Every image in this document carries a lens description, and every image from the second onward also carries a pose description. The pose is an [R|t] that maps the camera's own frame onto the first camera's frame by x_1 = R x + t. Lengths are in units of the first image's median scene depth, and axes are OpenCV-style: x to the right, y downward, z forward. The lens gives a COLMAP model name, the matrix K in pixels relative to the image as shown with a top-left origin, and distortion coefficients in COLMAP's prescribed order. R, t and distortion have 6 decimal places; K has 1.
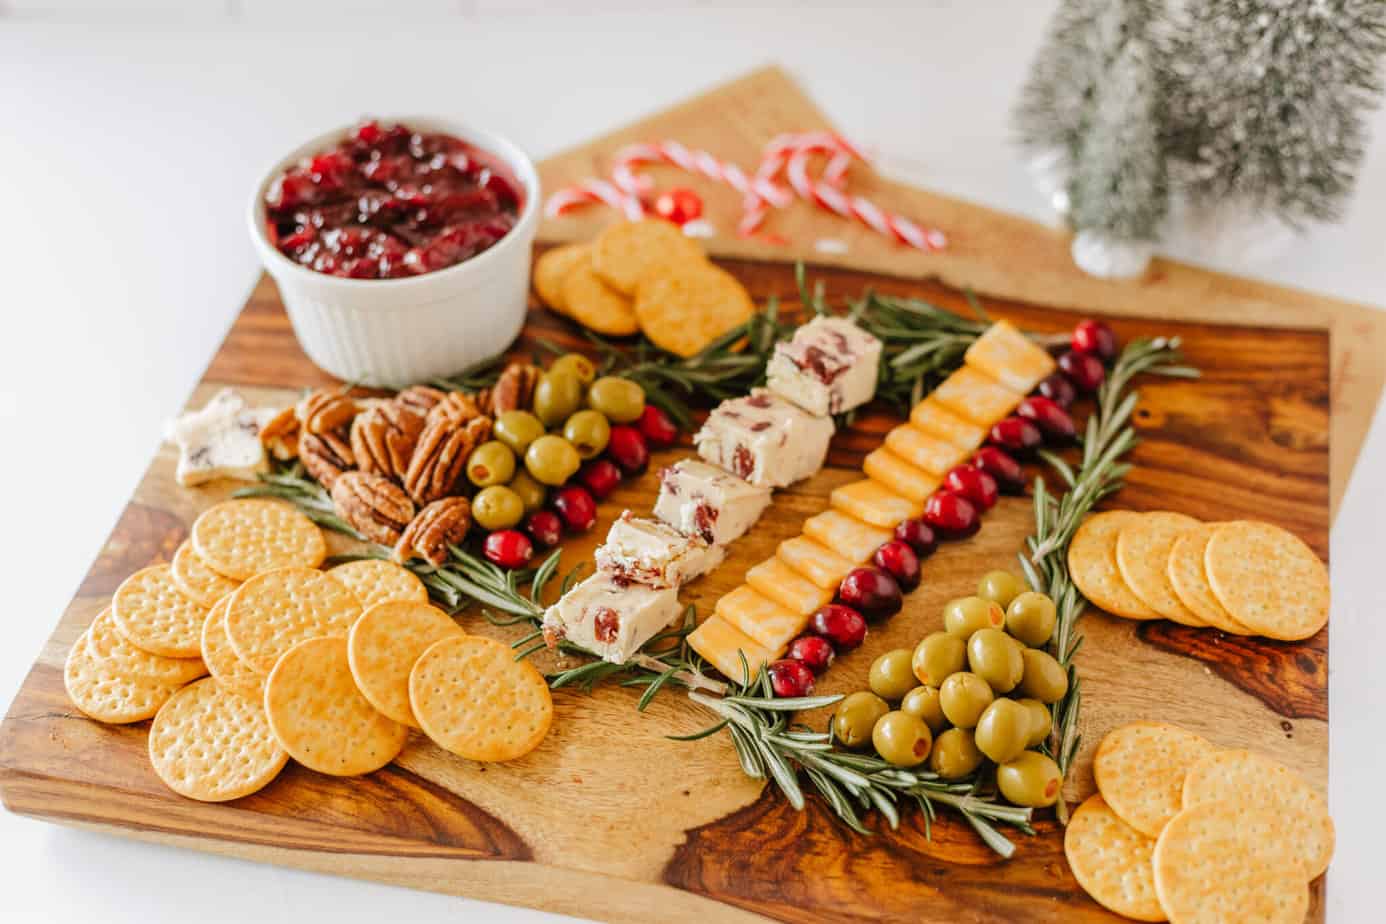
lens RADIAL K [[2108.0, 0, 693.0], [0, 2108.0, 462.0], [0, 0, 1]] dist [-0.001584, 0.101676]
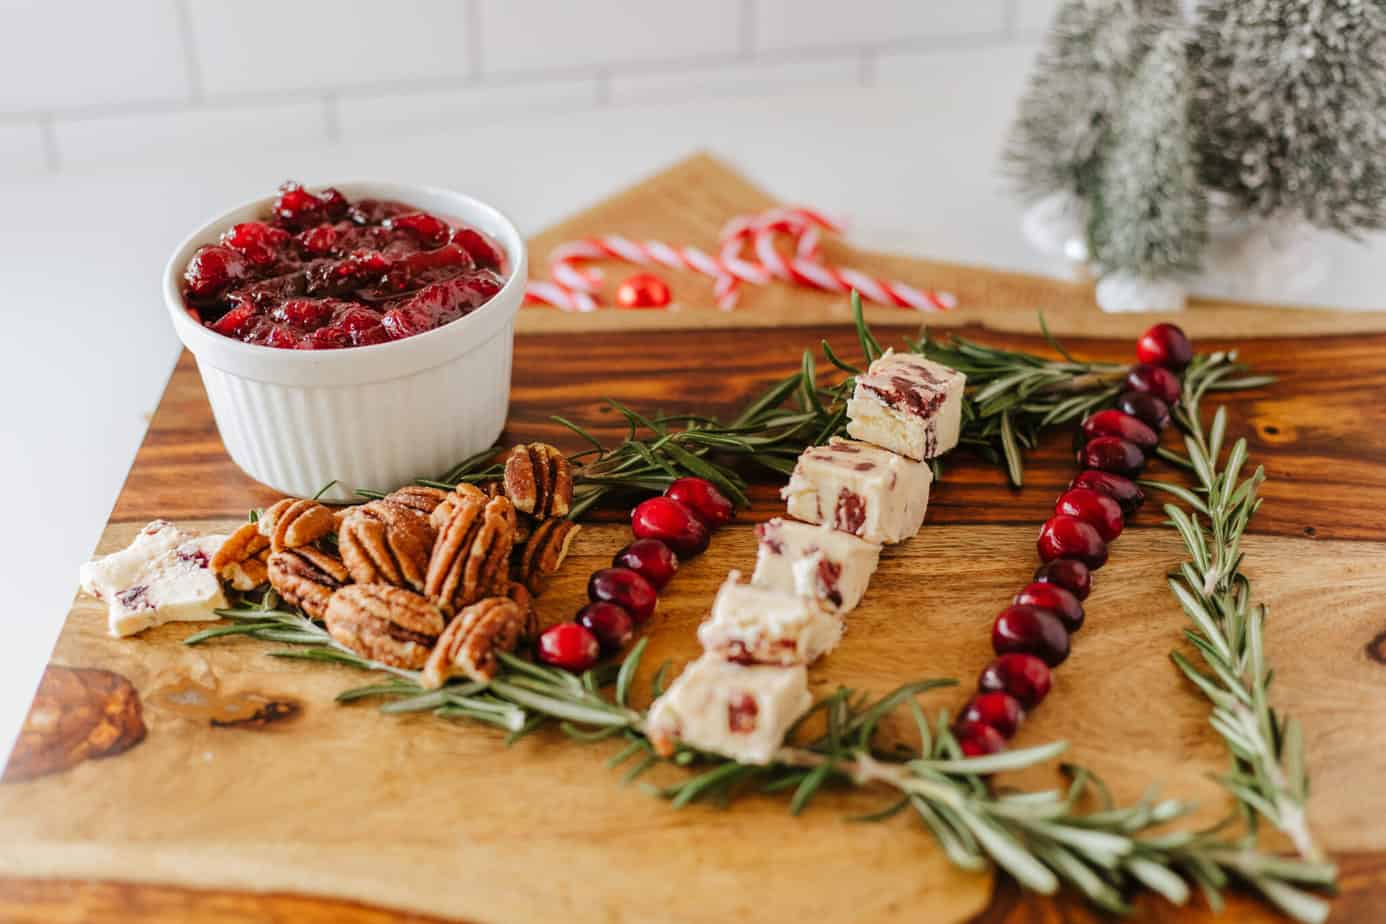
lens RADIAL K [[2161.0, 0, 694.2], [0, 2161.0, 442.7], [0, 0, 1]] dist [-0.007407, 0.030011]
pose [[0.981606, -0.099676, 0.162829, -0.167779], [0.126971, 0.977765, -0.166893, 0.105566], [-0.142574, 0.184498, 0.972437, 0.211599]]
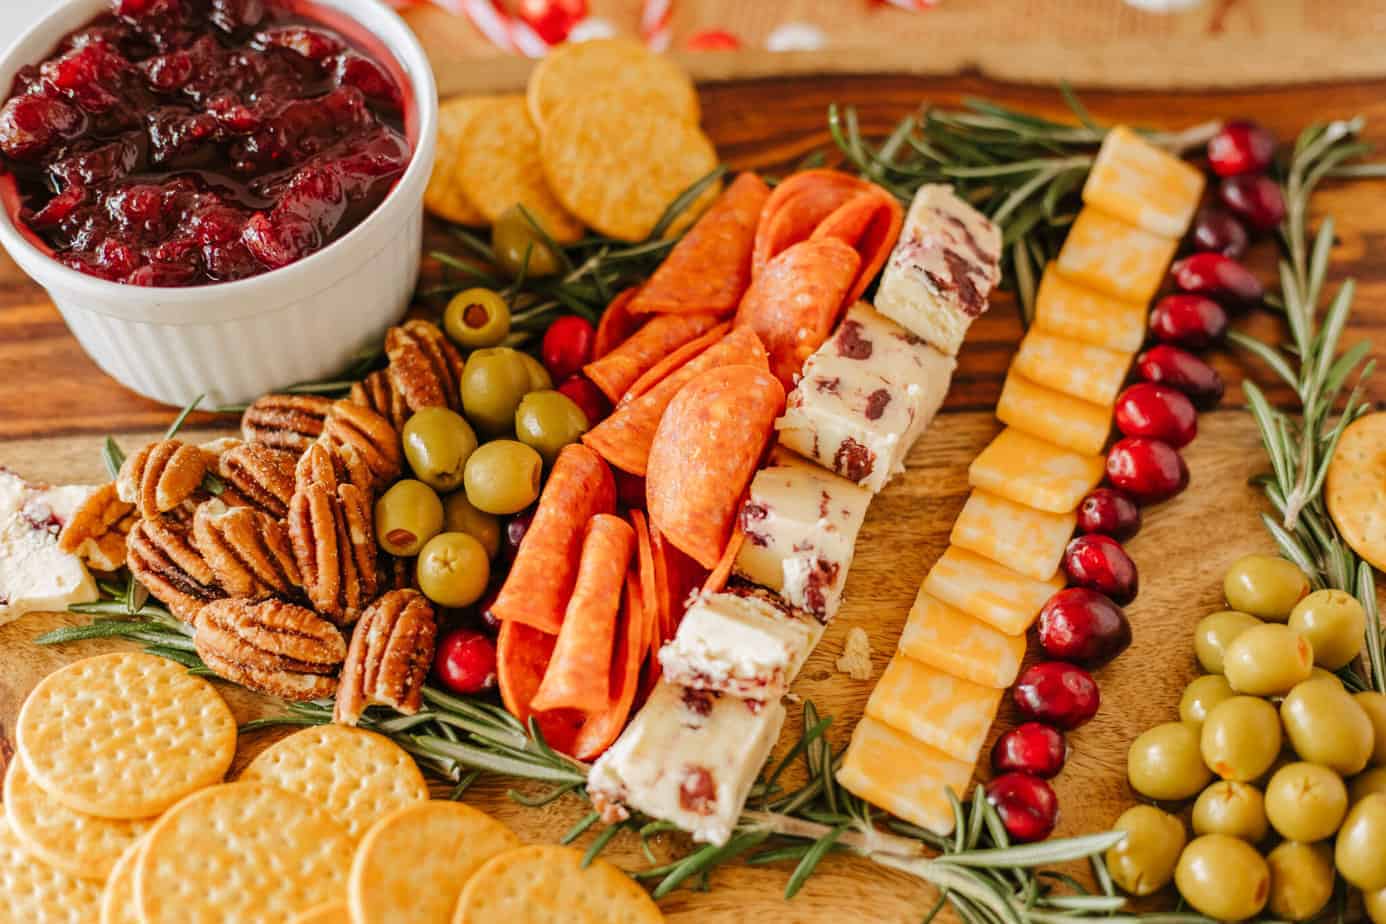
lens RADIAL K [[2215.7, 0, 693.0], [0, 2215.7, 462.0], [0, 0, 1]] dist [-0.032070, 0.191437]
pose [[0.964999, -0.199274, 0.170492, -0.143715], [0.159389, 0.961900, 0.222134, -0.163405], [-0.208262, -0.187185, 0.959994, 0.354451]]
